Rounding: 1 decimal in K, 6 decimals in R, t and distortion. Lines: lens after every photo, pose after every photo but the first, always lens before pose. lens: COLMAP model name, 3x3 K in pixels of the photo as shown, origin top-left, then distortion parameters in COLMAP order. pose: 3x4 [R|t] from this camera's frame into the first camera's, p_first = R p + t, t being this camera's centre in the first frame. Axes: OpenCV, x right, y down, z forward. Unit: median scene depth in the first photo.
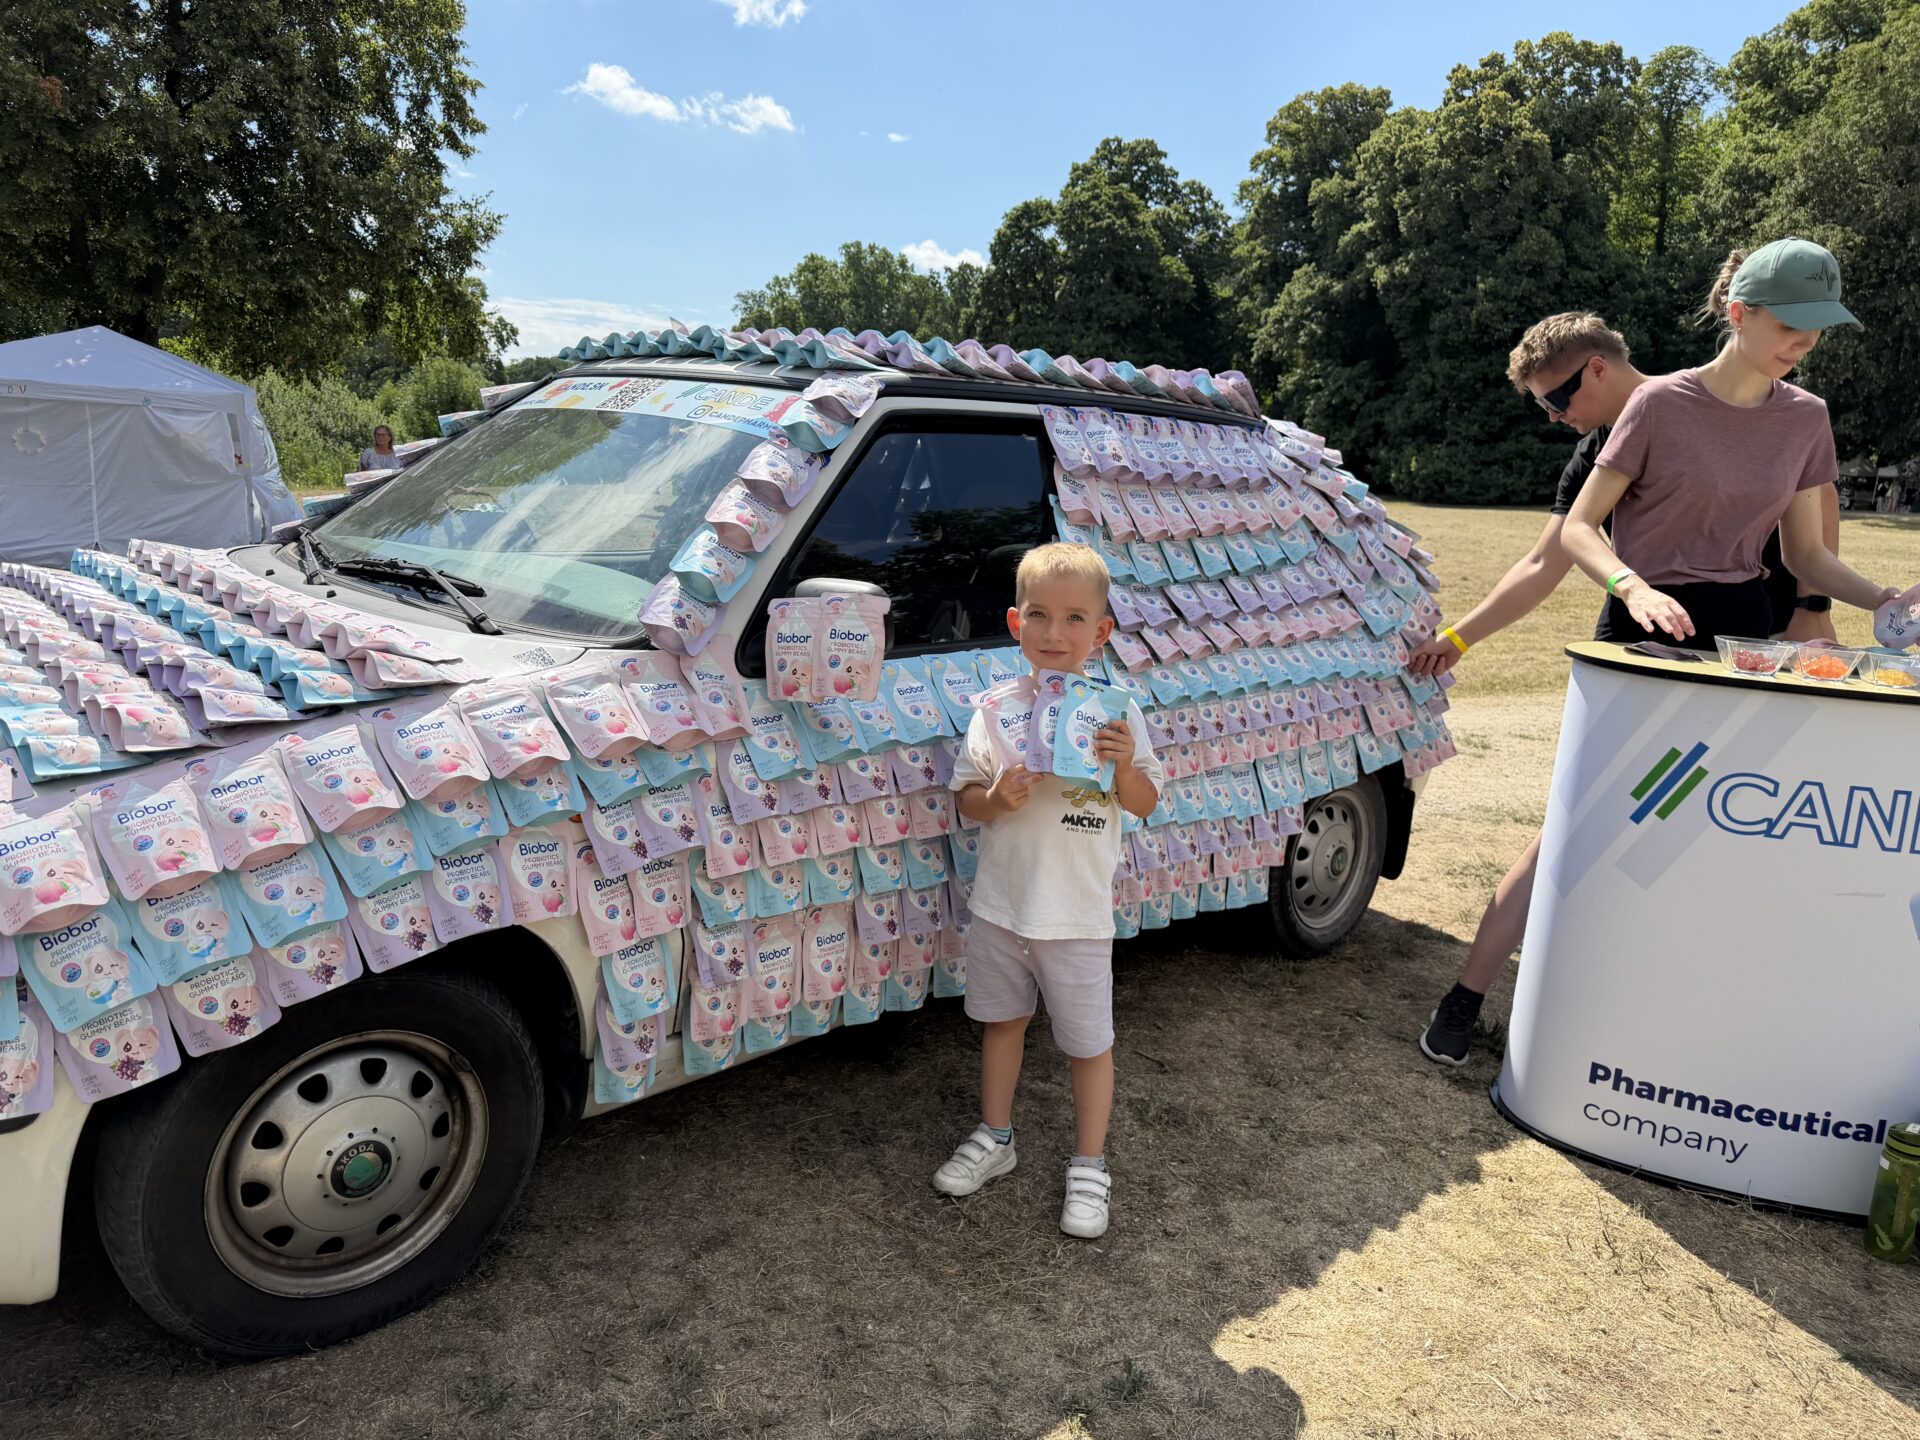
lens RADIAL K [[1348.3, 0, 951.9], [0, 1348.3, 707.8], [0, 0, 1]] dist [0.059161, -0.072821]
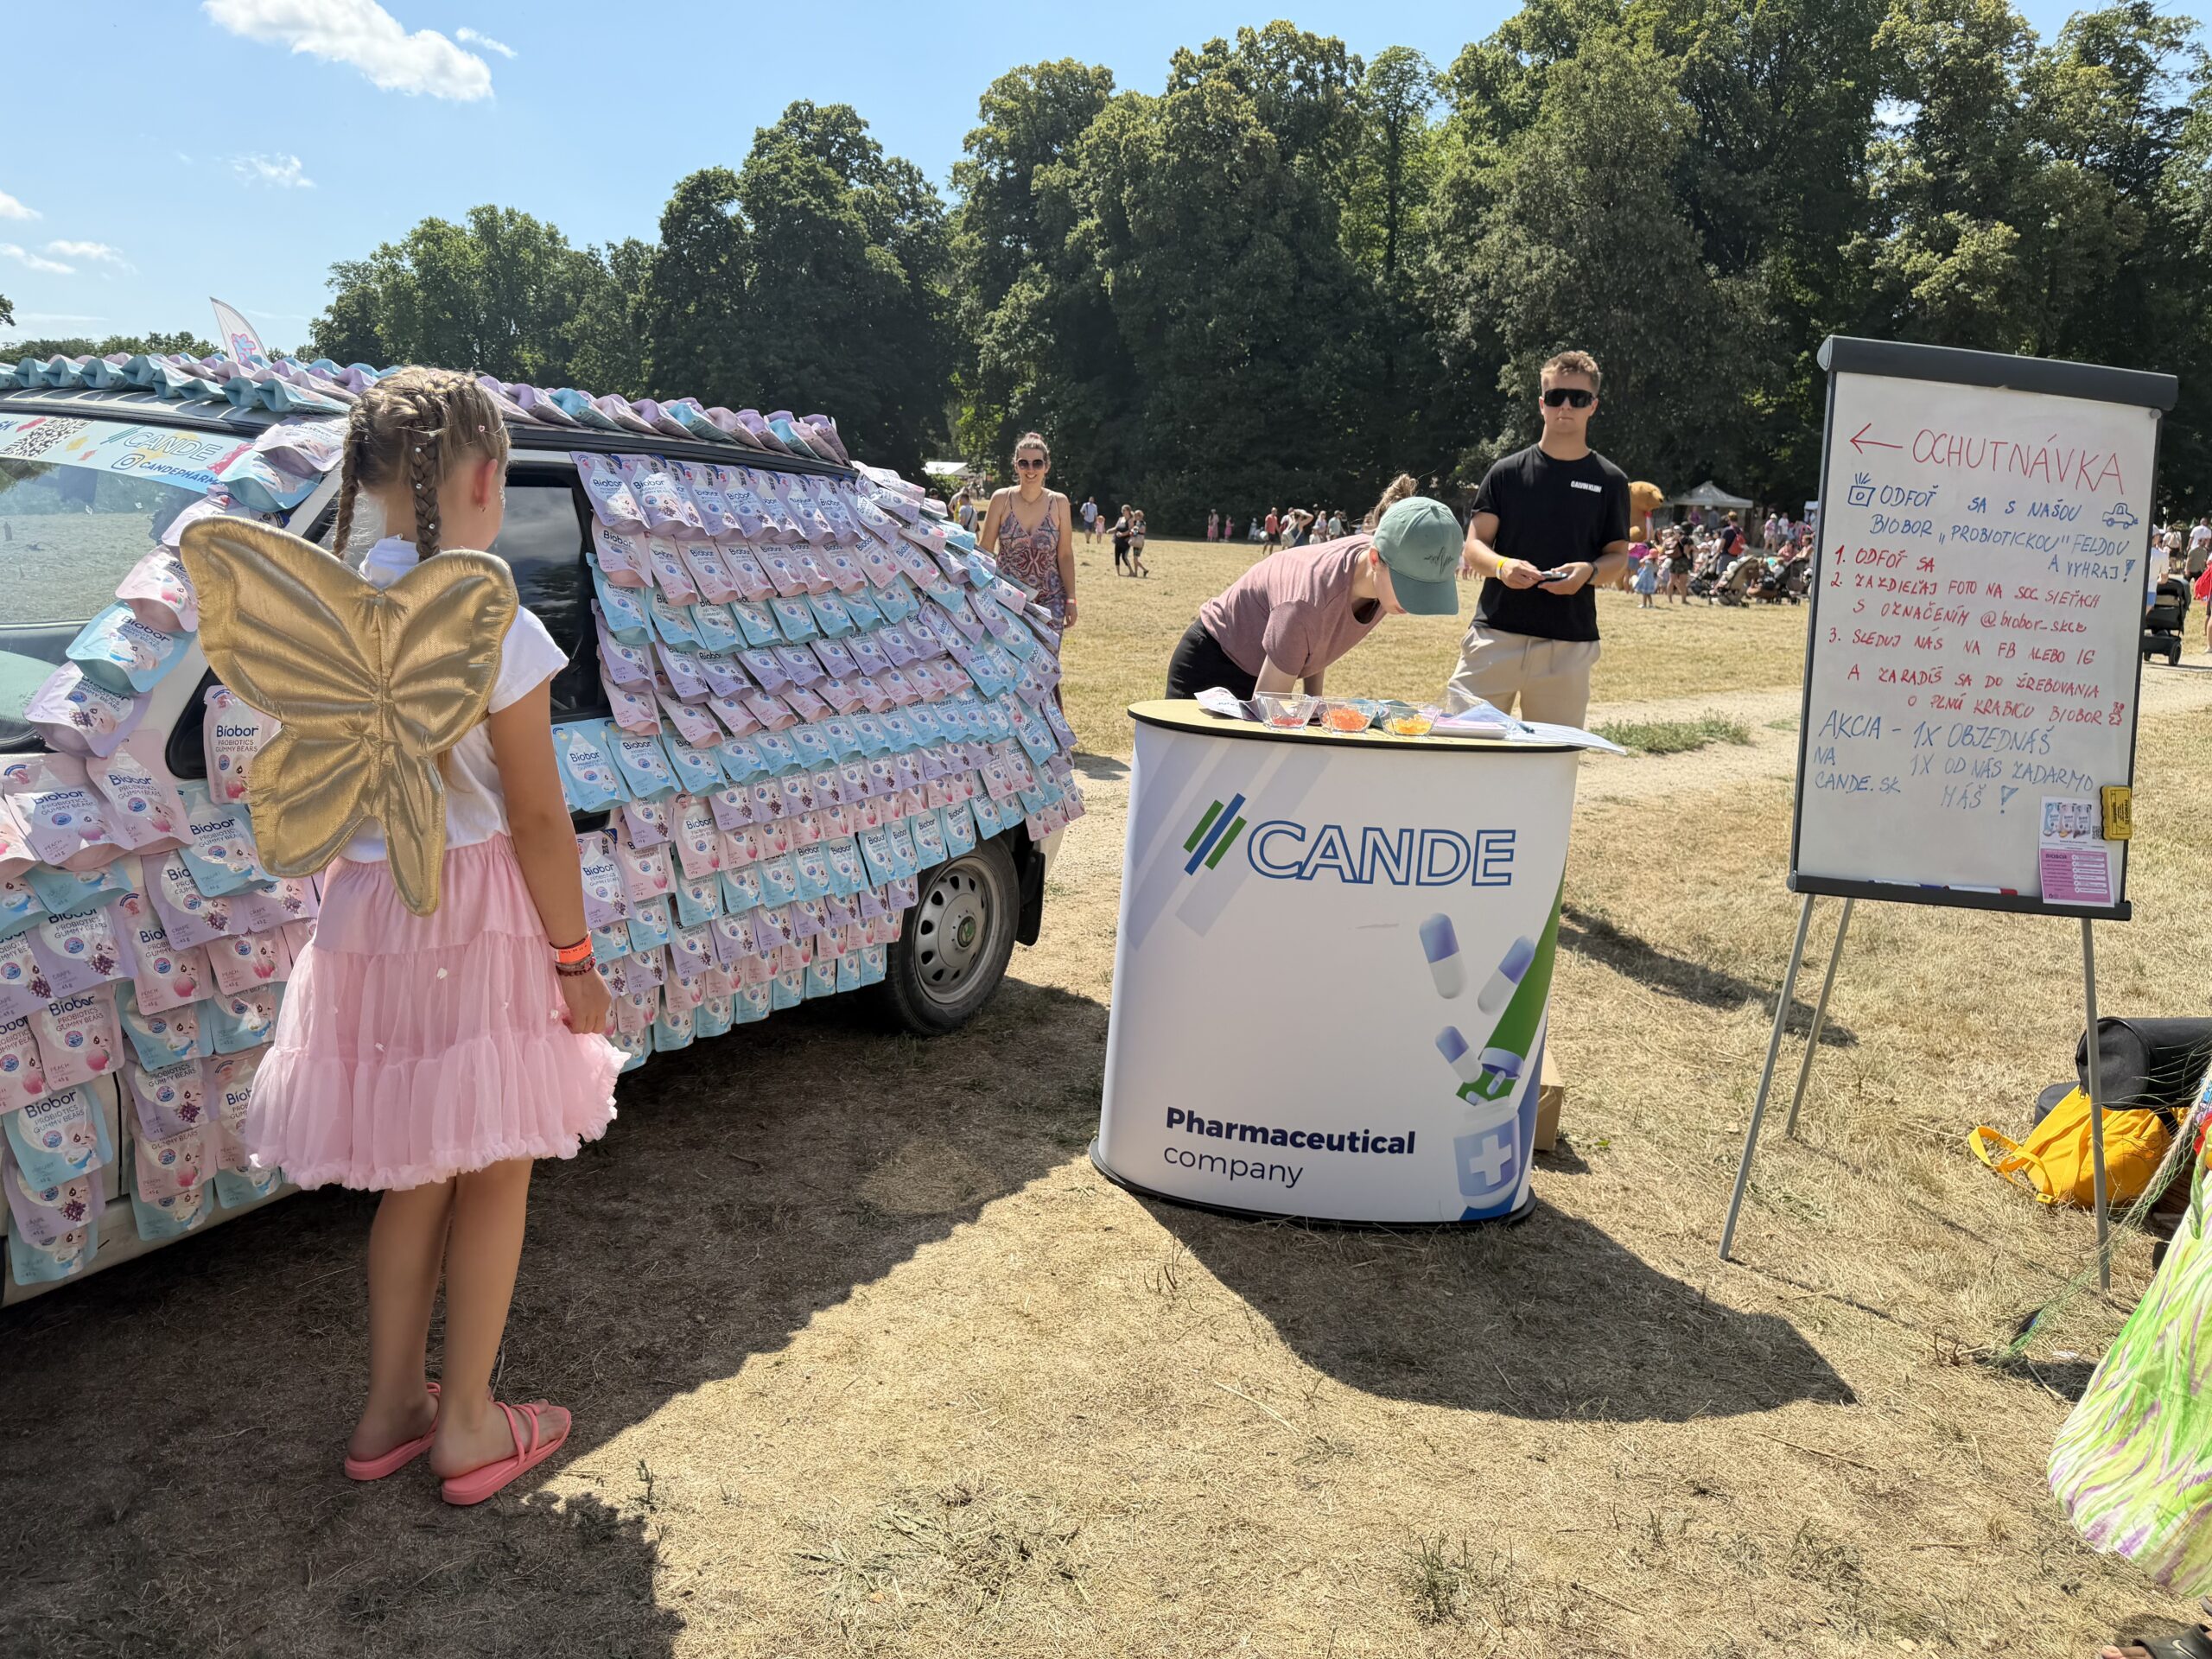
lens RADIAL K [[1561.9, 0, 1121.4], [0, 1561.9, 828.2], [0, 0, 1]] dist [0.009597, -0.000390]
pose [[0.956797, -0.060279, 0.284439, 0.097544], [0.049687, 0.997781, 0.044316, -0.004348], [-0.286479, -0.028269, 0.957669, -0.096388]]
